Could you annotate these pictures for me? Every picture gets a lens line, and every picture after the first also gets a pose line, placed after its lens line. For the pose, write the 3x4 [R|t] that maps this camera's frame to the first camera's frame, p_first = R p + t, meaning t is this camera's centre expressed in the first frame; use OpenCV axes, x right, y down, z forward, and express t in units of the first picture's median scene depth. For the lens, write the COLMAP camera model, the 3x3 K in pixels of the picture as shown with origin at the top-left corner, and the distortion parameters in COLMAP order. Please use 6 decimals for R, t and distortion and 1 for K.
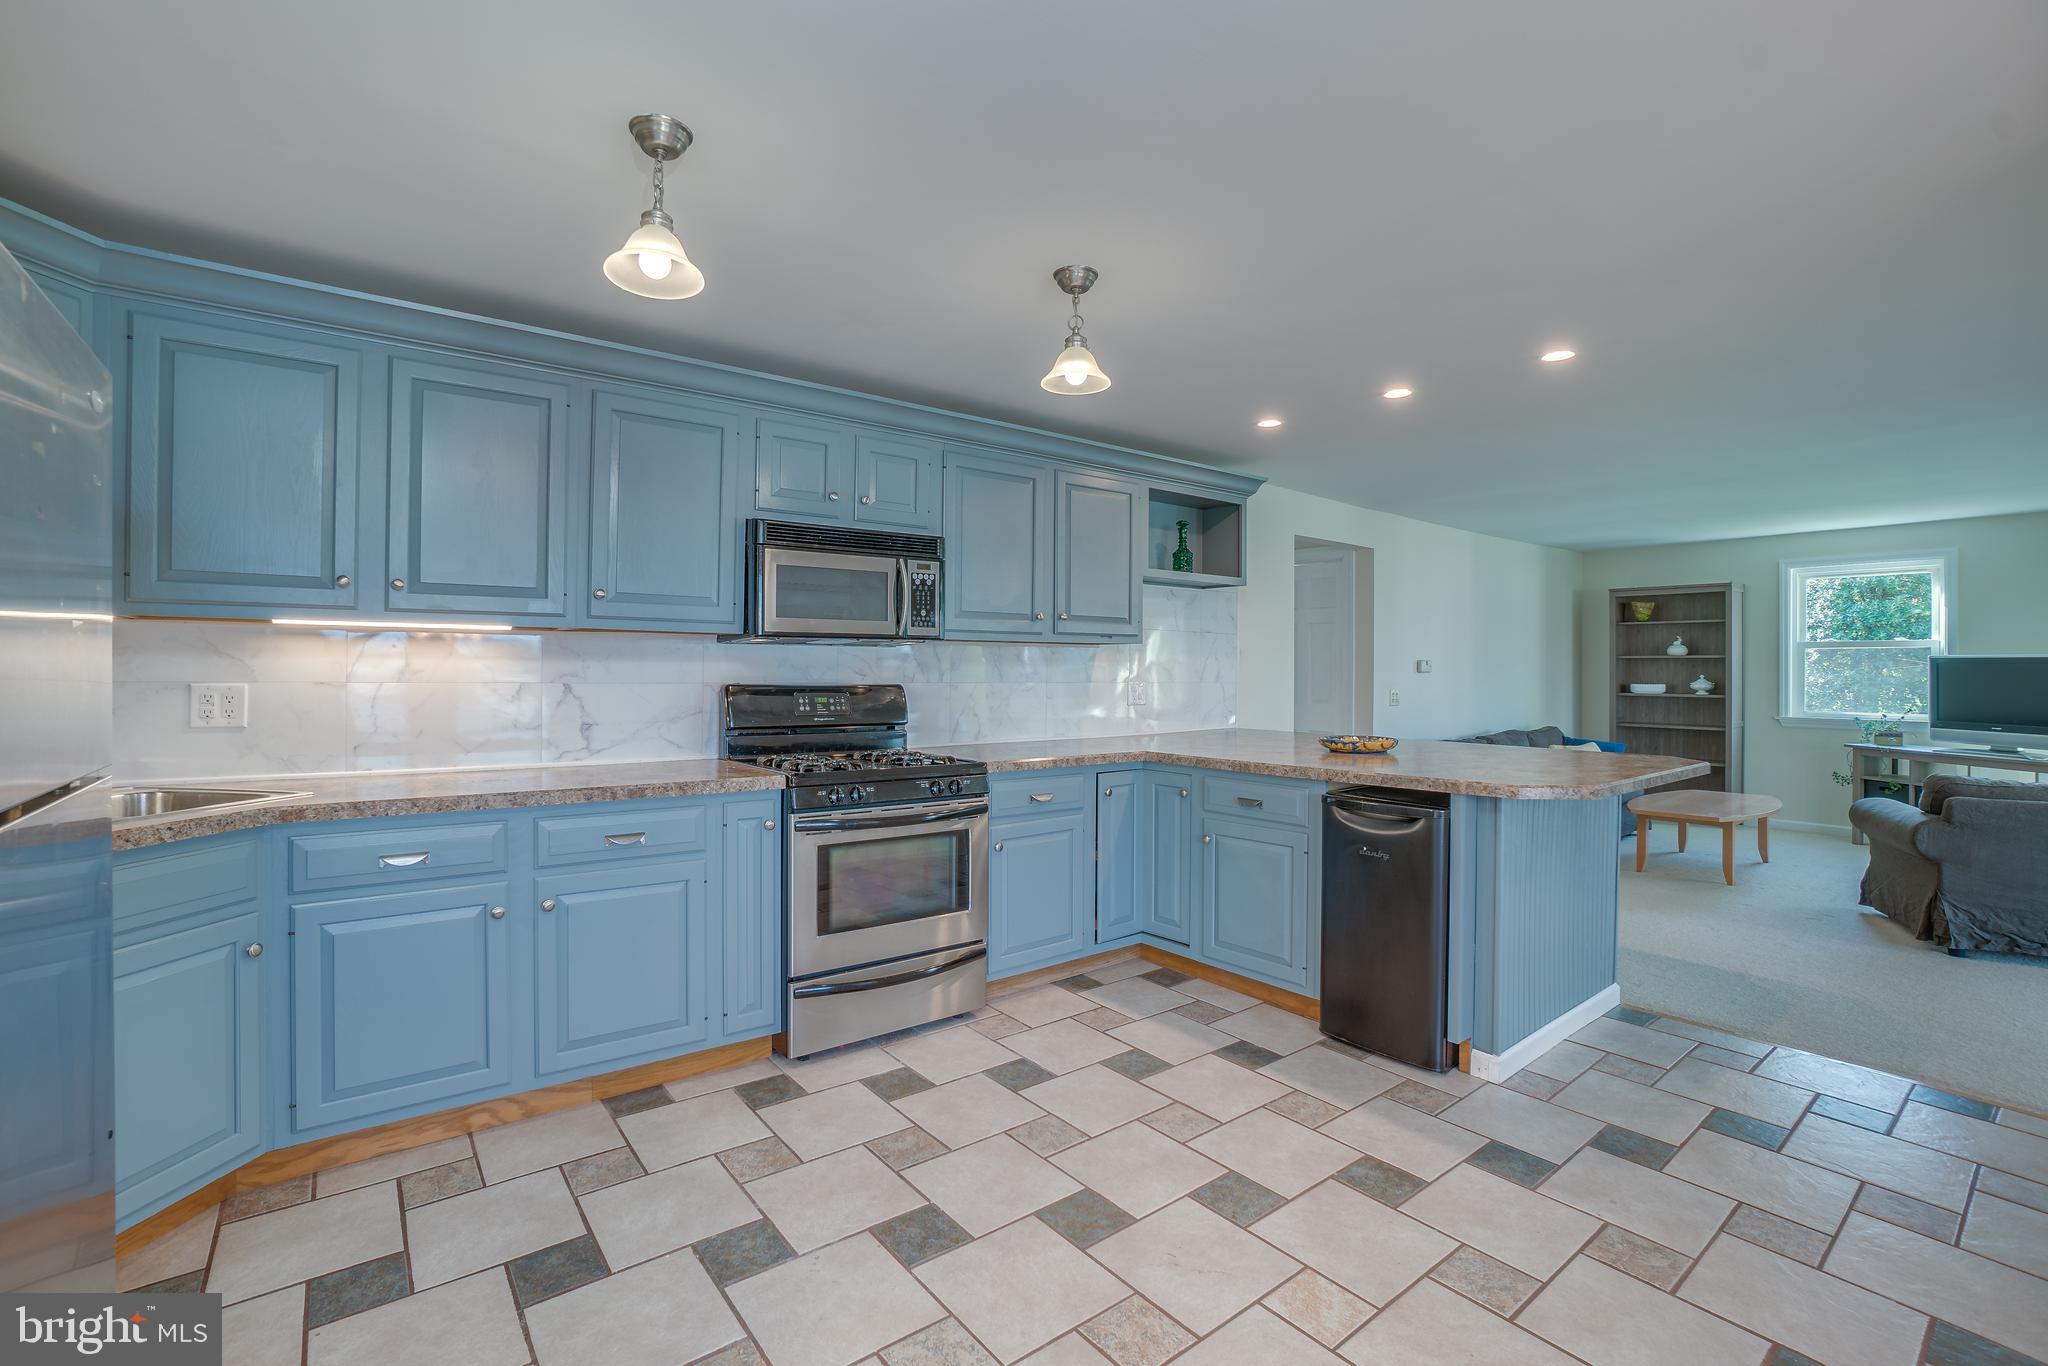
lens RADIAL K [[907.1, 0, 1008.6], [0, 907.1, 668.0], [0, 0, 1]] dist [-0.050636, 0.013657]
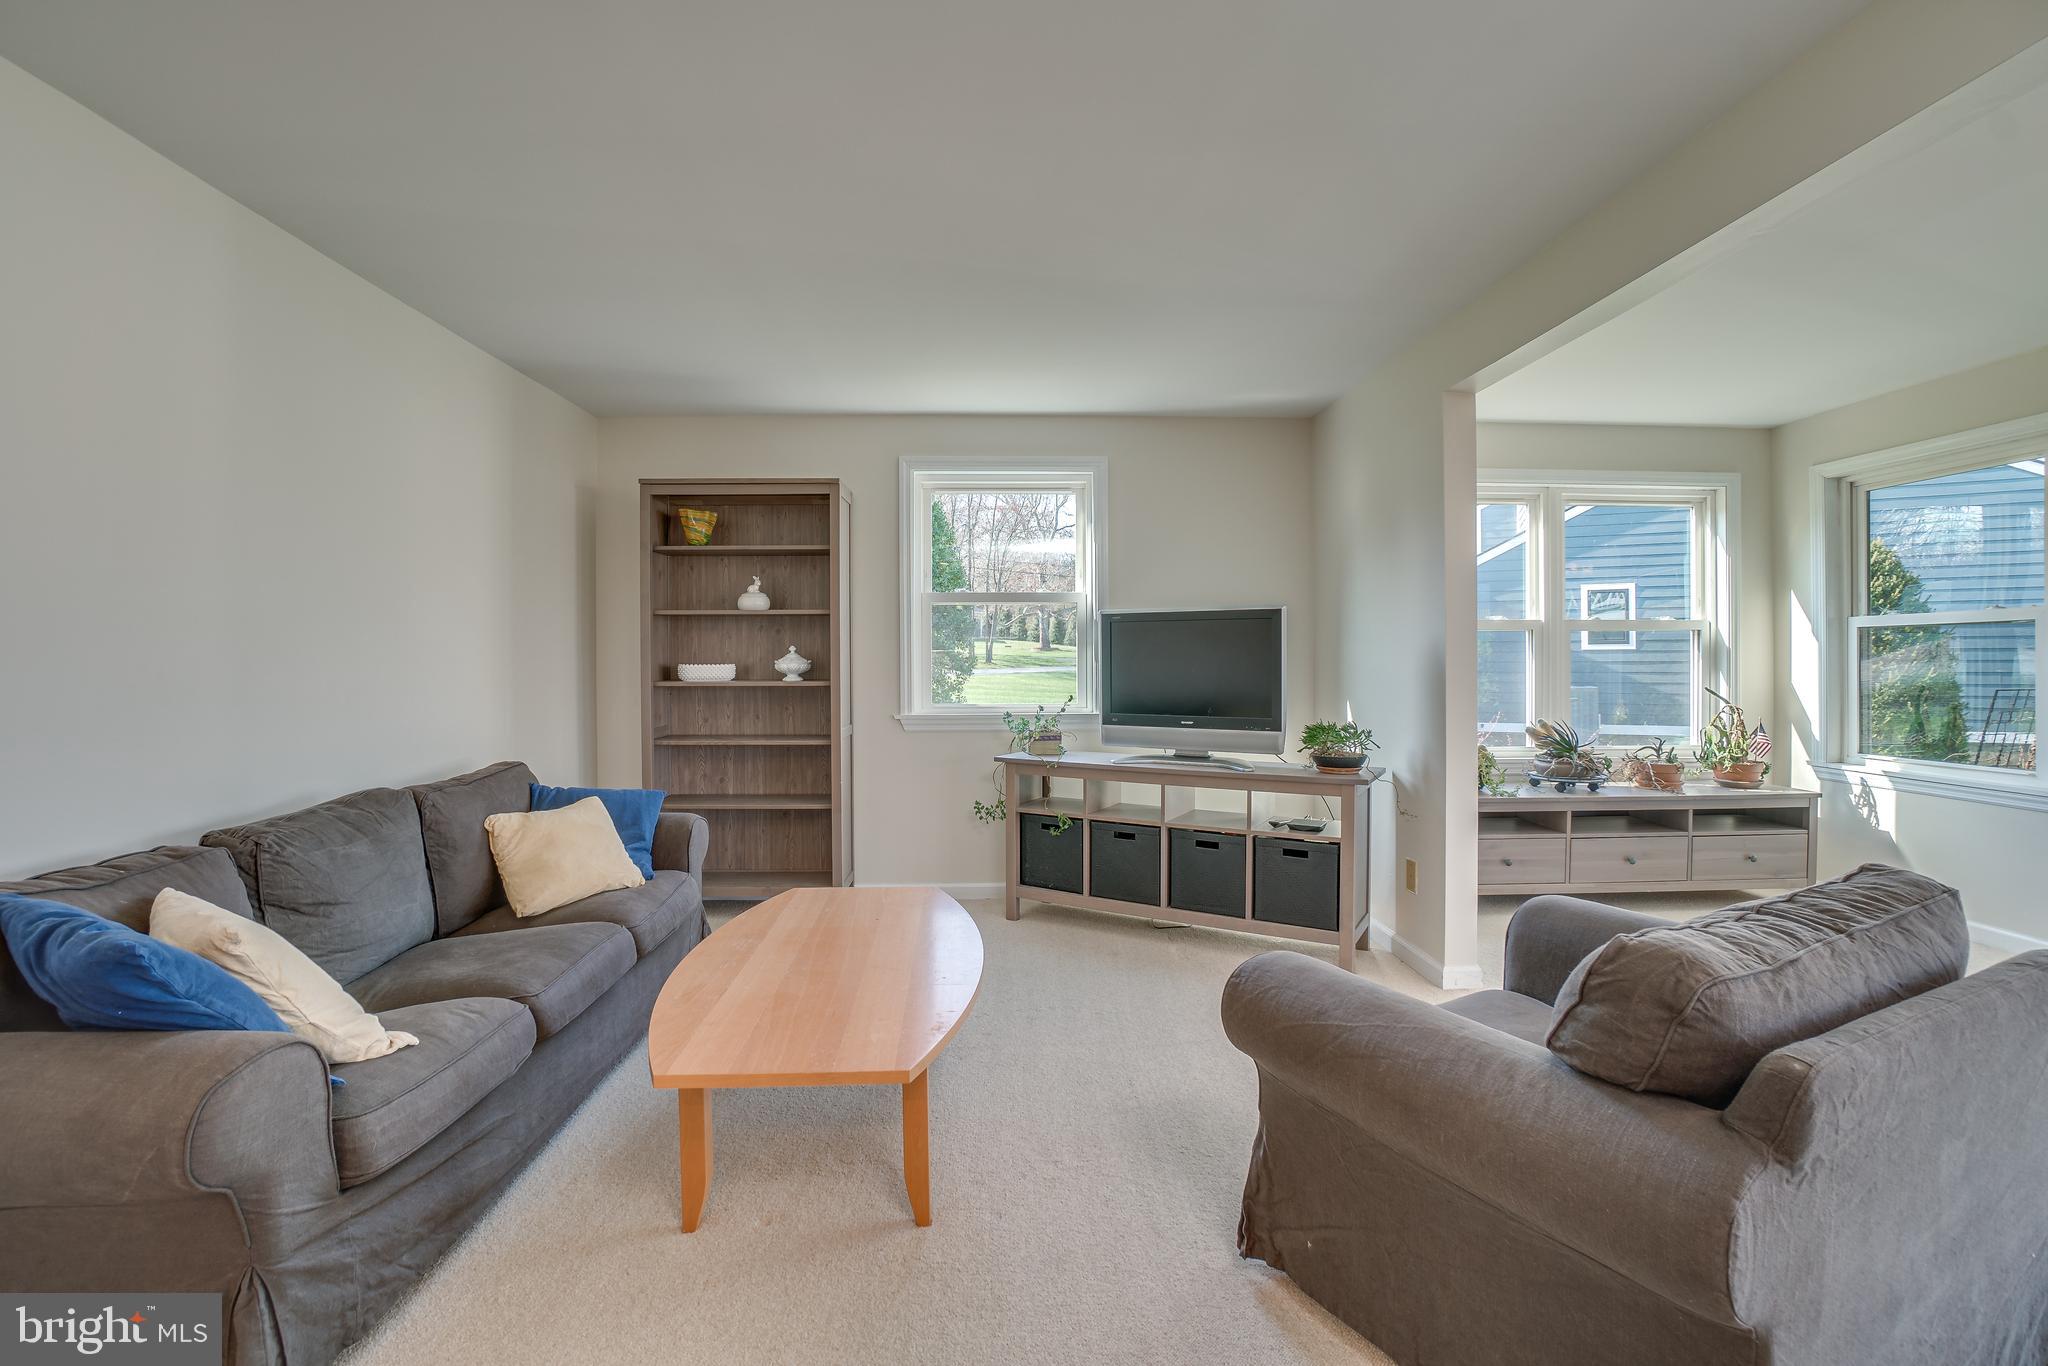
lens RADIAL K [[907.1, 0, 1015.7], [0, 907.1, 670.8], [0, 0, 1]] dist [-0.050636, 0.013657]
pose [[0.579463, -0.010436, 0.814932, 0.422777], [0.004731, 0.999944, 0.009442, 0.019989], [-0.814985, -0.001616, 0.579480, 0.584368]]
